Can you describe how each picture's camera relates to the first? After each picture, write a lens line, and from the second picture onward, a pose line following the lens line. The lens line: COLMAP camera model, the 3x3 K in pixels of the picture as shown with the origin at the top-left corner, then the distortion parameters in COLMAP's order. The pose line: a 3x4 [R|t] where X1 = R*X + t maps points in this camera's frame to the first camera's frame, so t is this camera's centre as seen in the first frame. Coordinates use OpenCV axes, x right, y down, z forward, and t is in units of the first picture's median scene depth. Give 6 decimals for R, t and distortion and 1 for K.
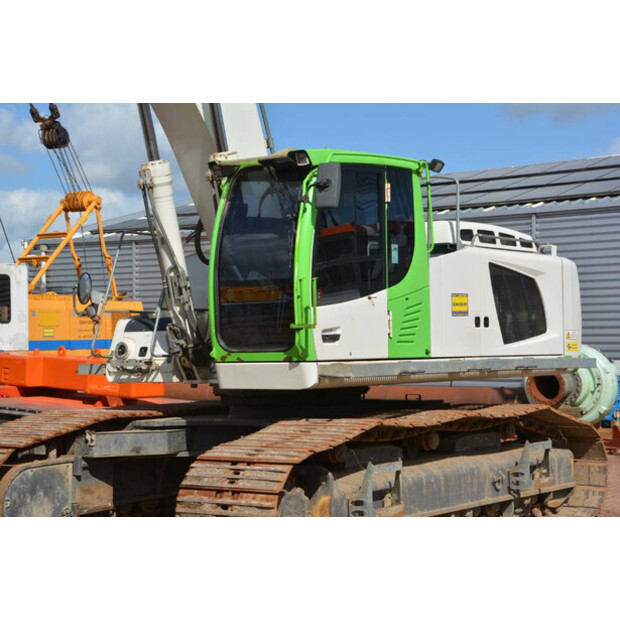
lens RADIAL K [[1275.6, 0, 310.0], [0, 1275.6, 310.0], [0, 0, 1]] dist [0.438132, 0.125397]
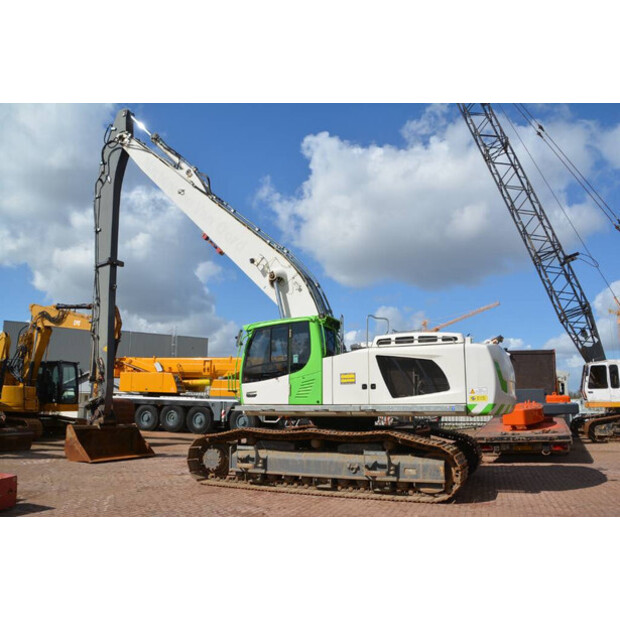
lens RADIAL K [[492.0, 0, 304.8], [0, 492.0, 312.6], [0, 0, 1]] dist [-0.170656, 0.126915]
pose [[0.201549, -0.169387, -0.964721, 0.885556], [0.024335, 0.985495, -0.167951, 0.021520], [0.979176, 0.010374, 0.202748, 0.790322]]
